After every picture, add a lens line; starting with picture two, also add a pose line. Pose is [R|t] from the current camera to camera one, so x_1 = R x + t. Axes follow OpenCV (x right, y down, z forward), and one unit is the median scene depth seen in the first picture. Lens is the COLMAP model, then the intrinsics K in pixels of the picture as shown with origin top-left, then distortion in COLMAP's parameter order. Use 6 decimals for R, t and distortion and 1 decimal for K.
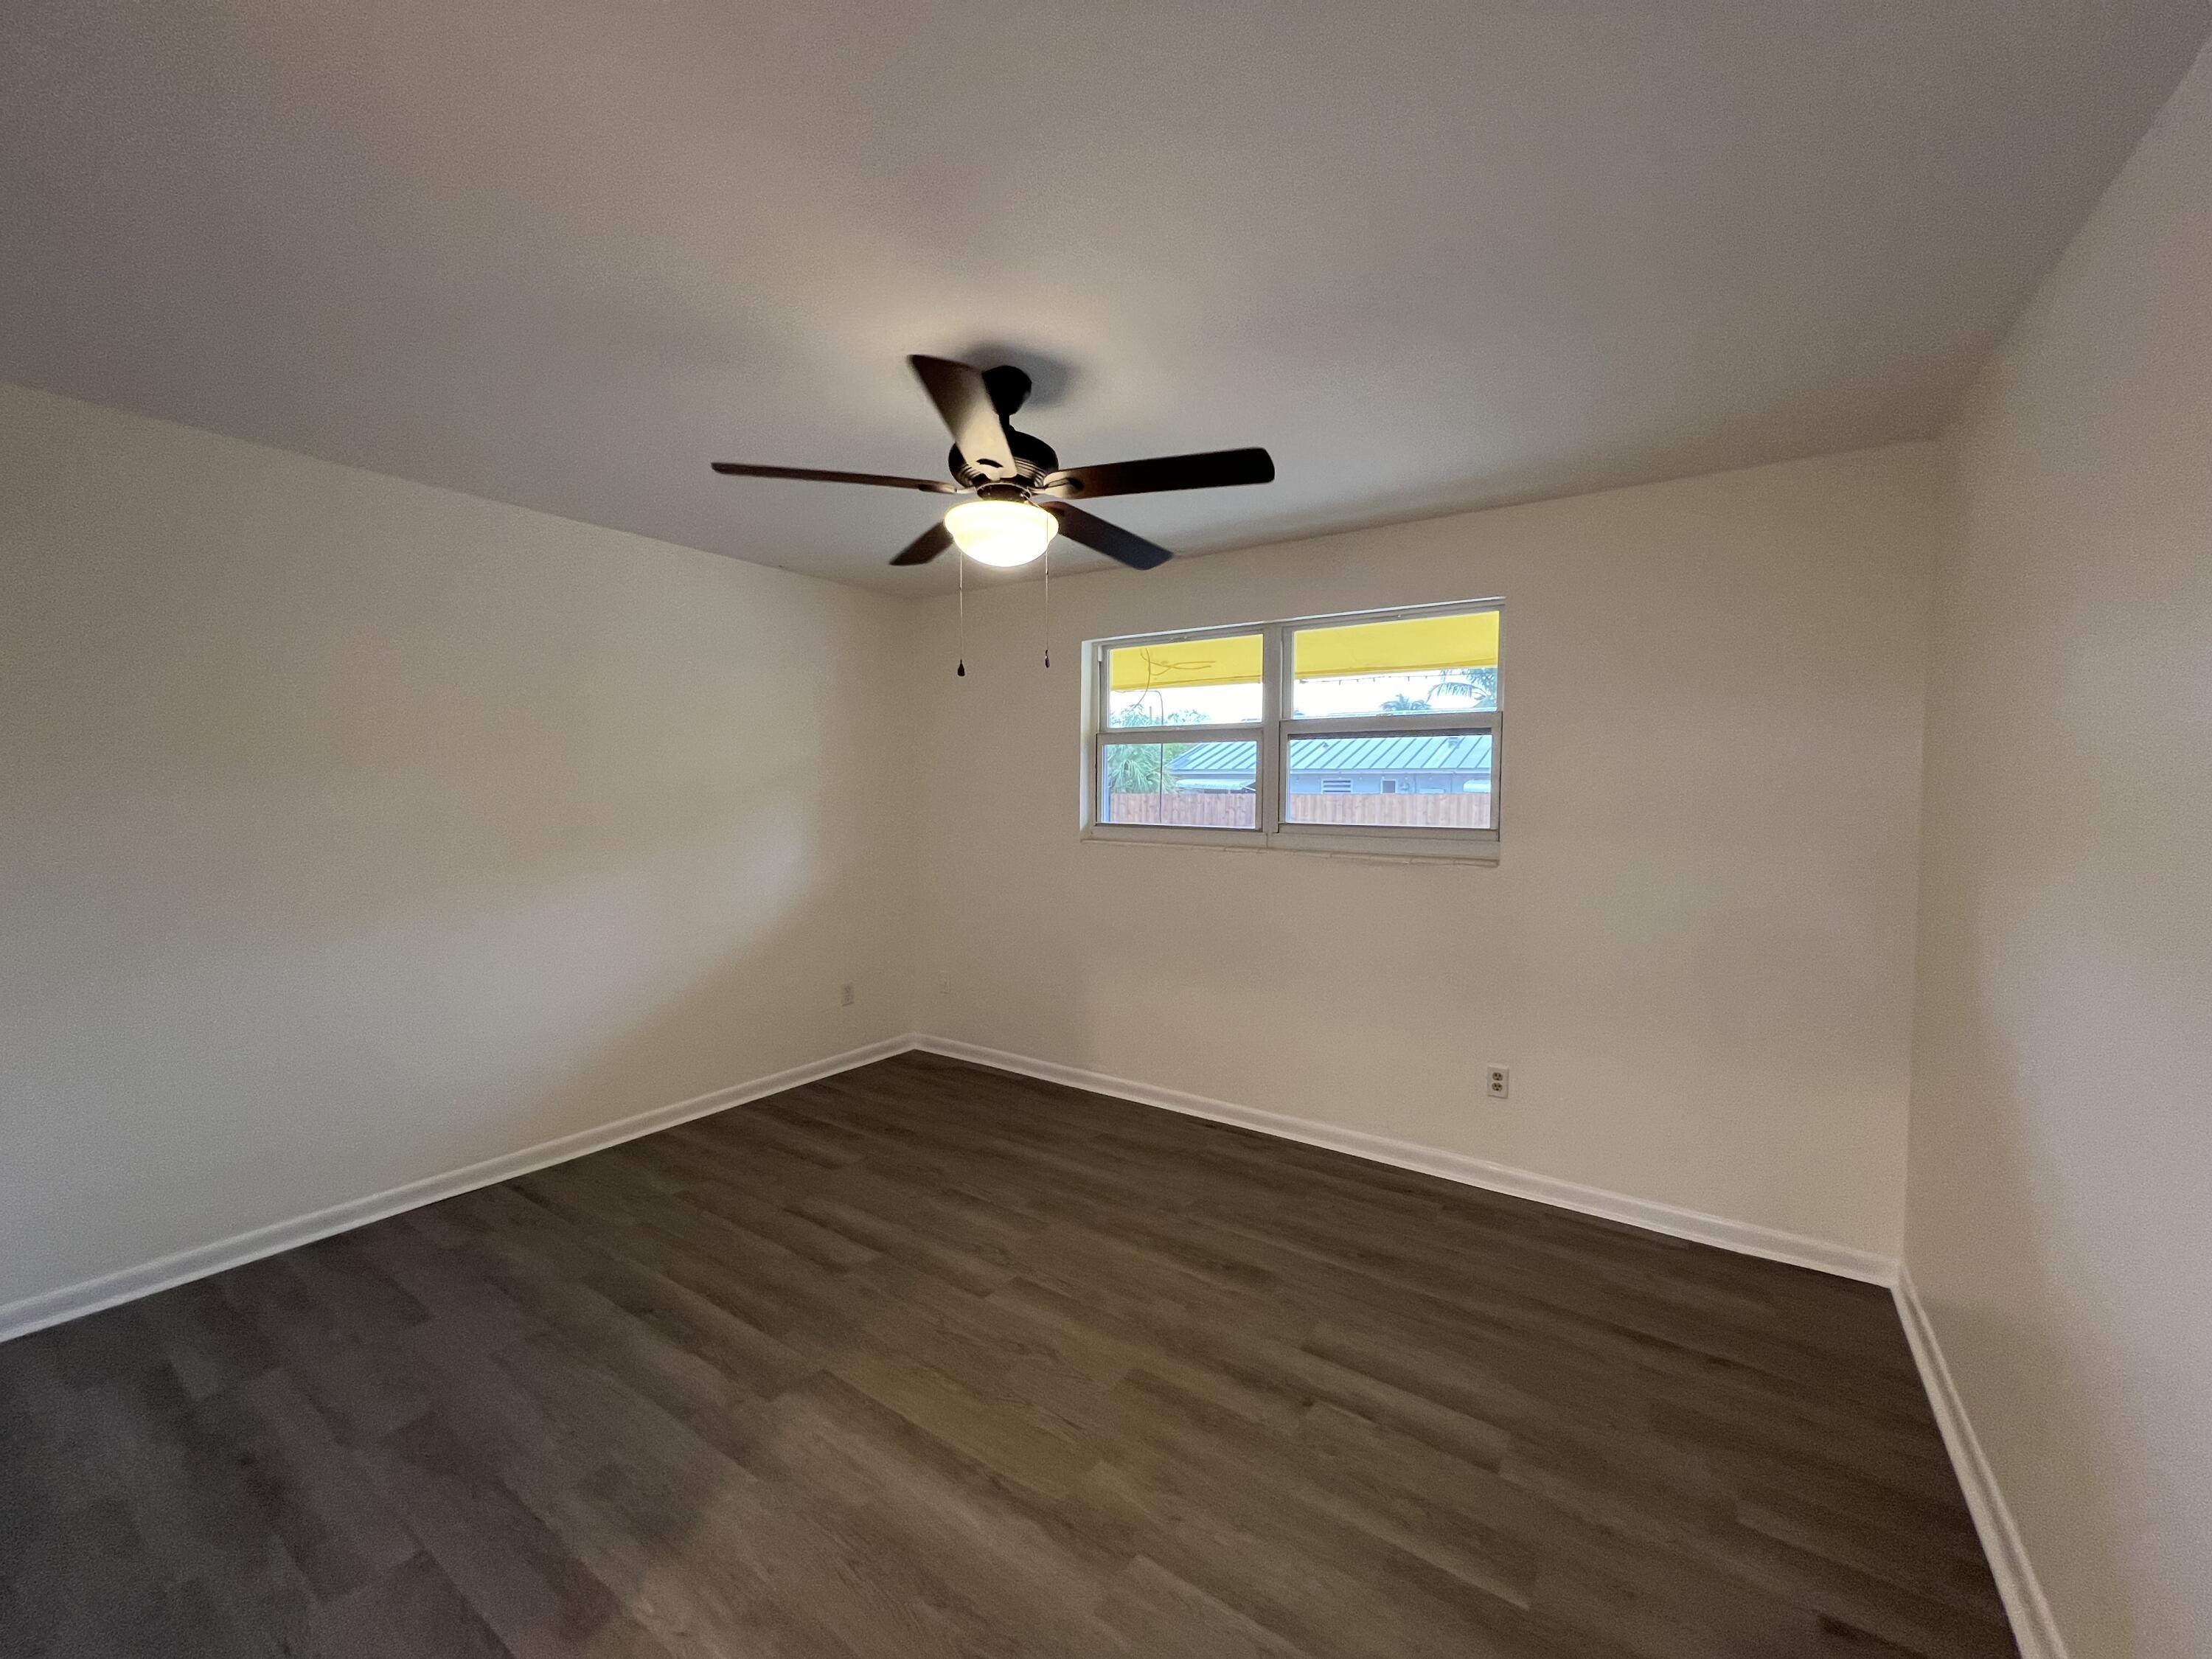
lens RADIAL K [[886.9, 0, 1102.4], [0, 886.9, 824.2], [0, 0, 1]] dist [0.002180, 0.000054]
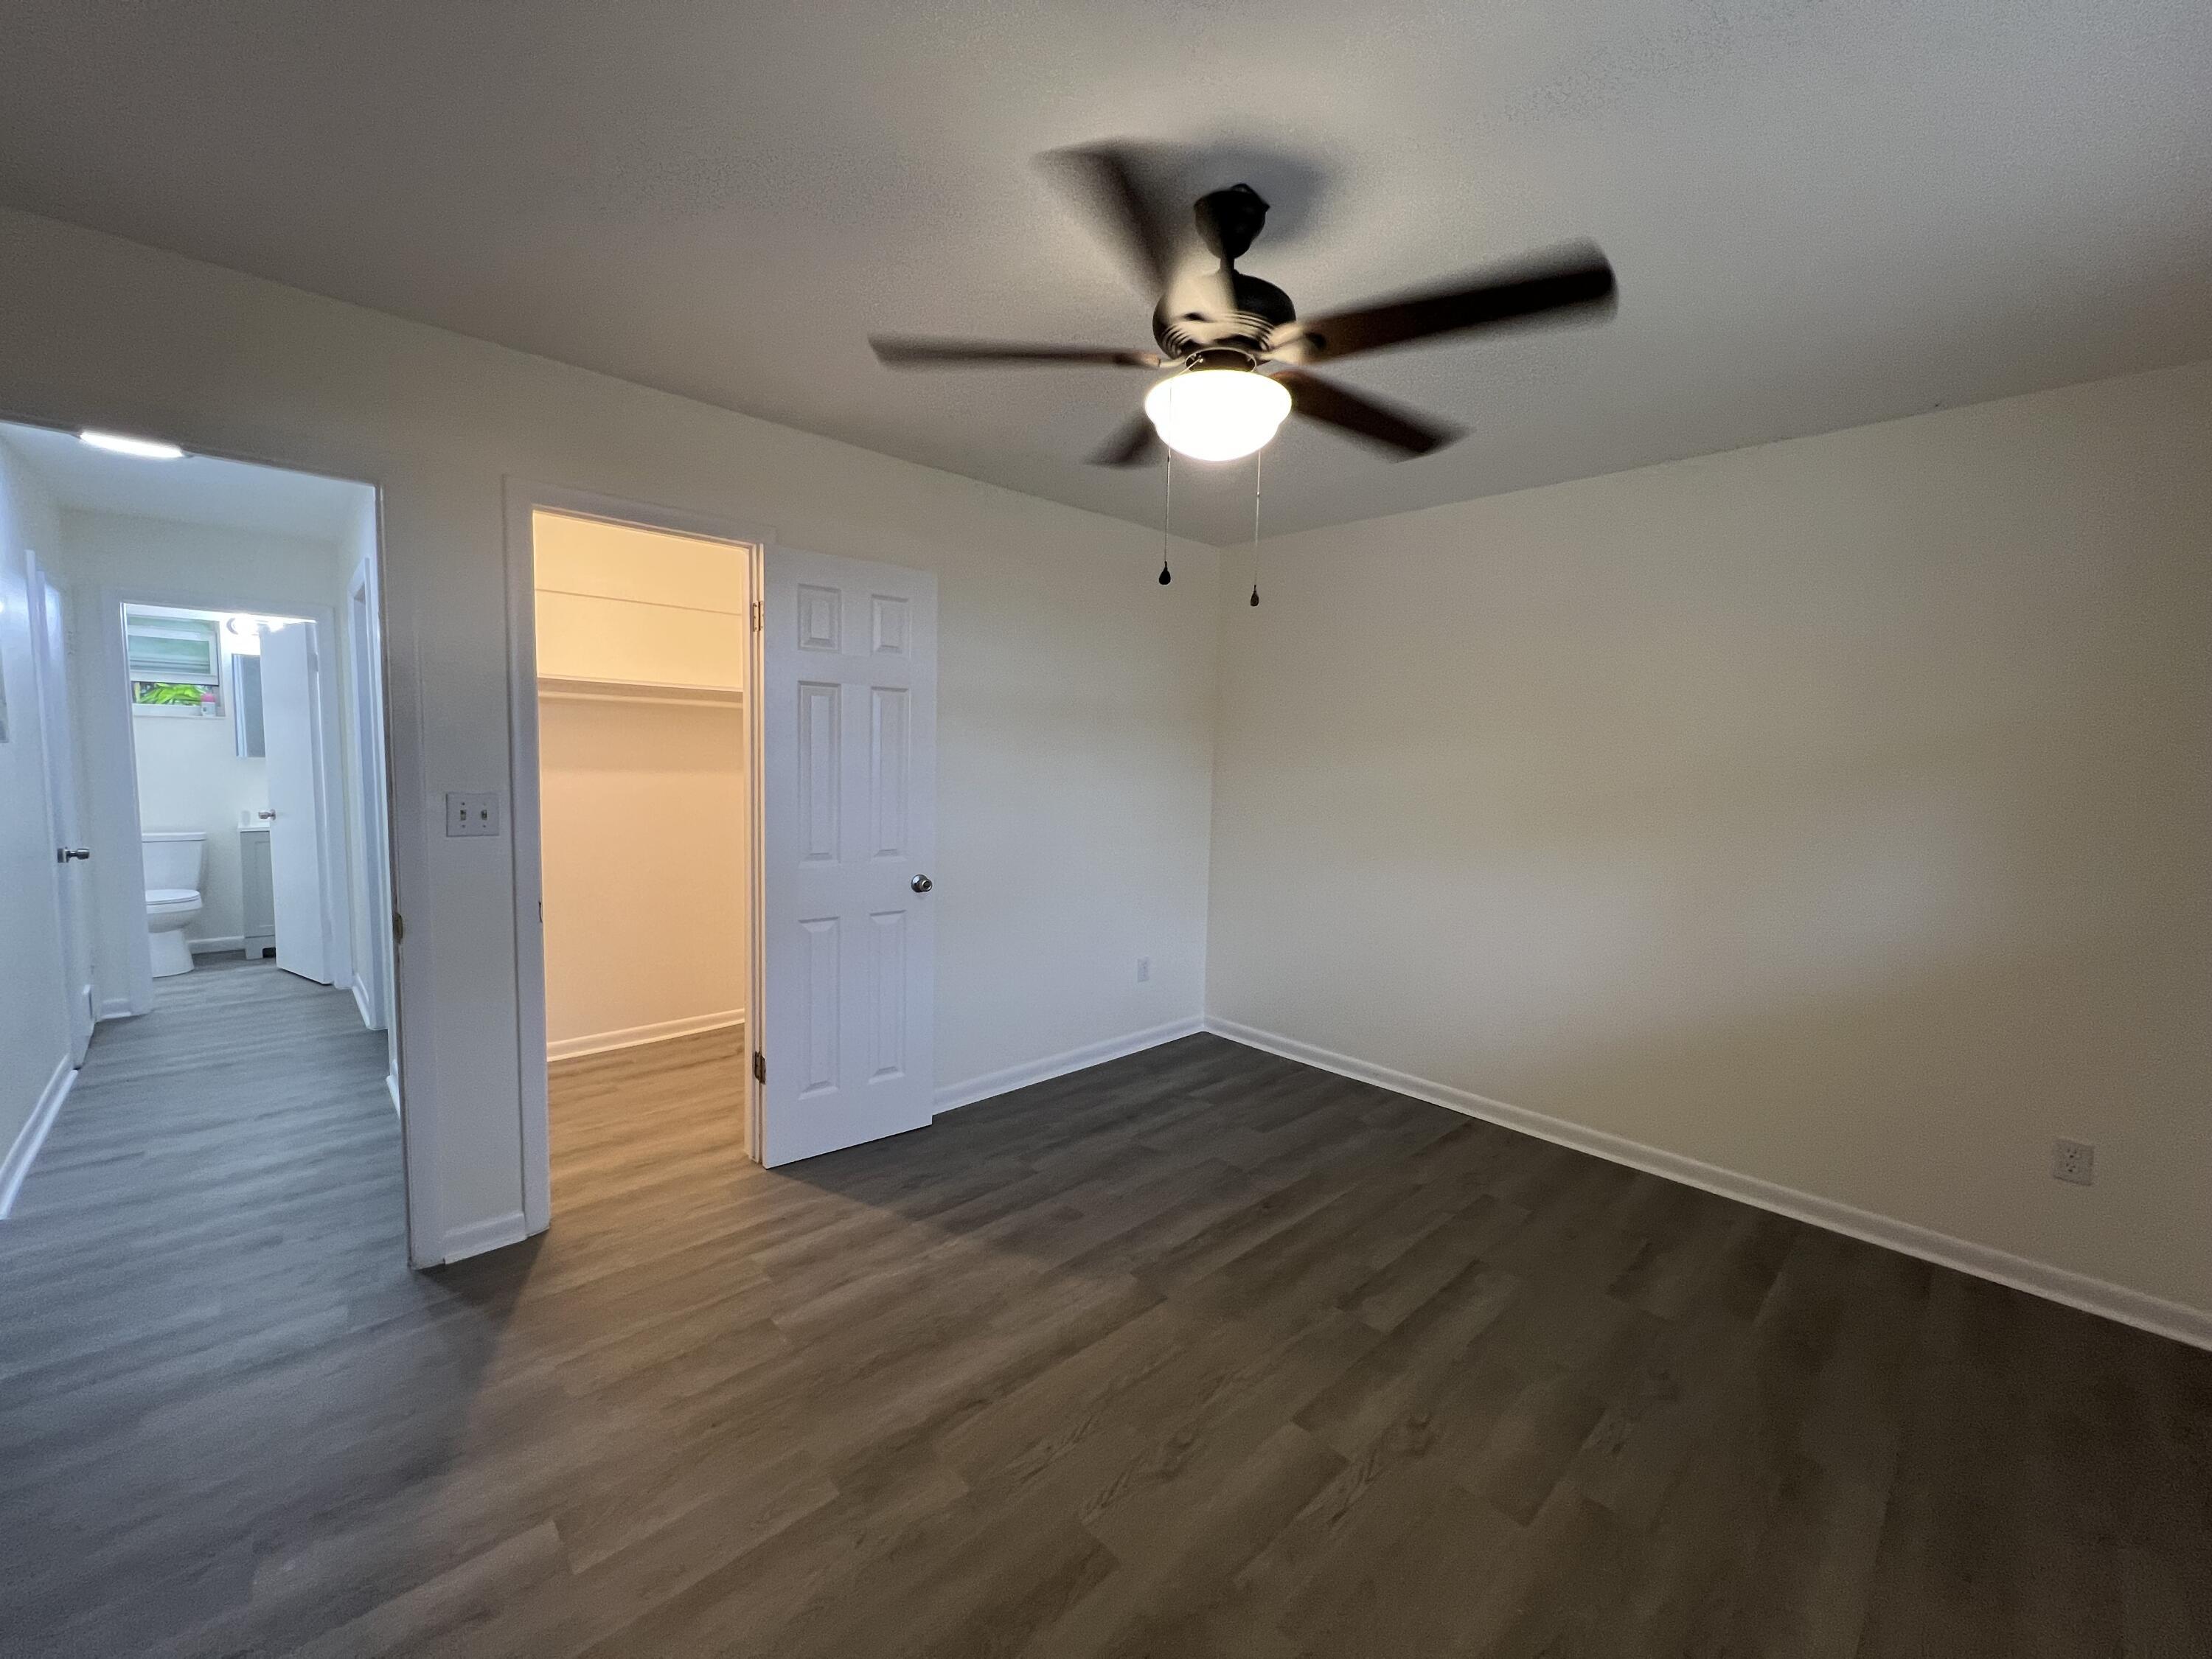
lens RADIAL K [[886.9, 0, 1102.4], [0, 886.9, 824.2], [0, 0, 1]] dist [0.002180, 0.000054]
pose [[-0.203825, 0.067126, -0.976703, 0.670310], [-0.066995, 0.994352, 0.082320, -0.027443], [0.976712, 0.082213, -0.198177, 1.049200]]
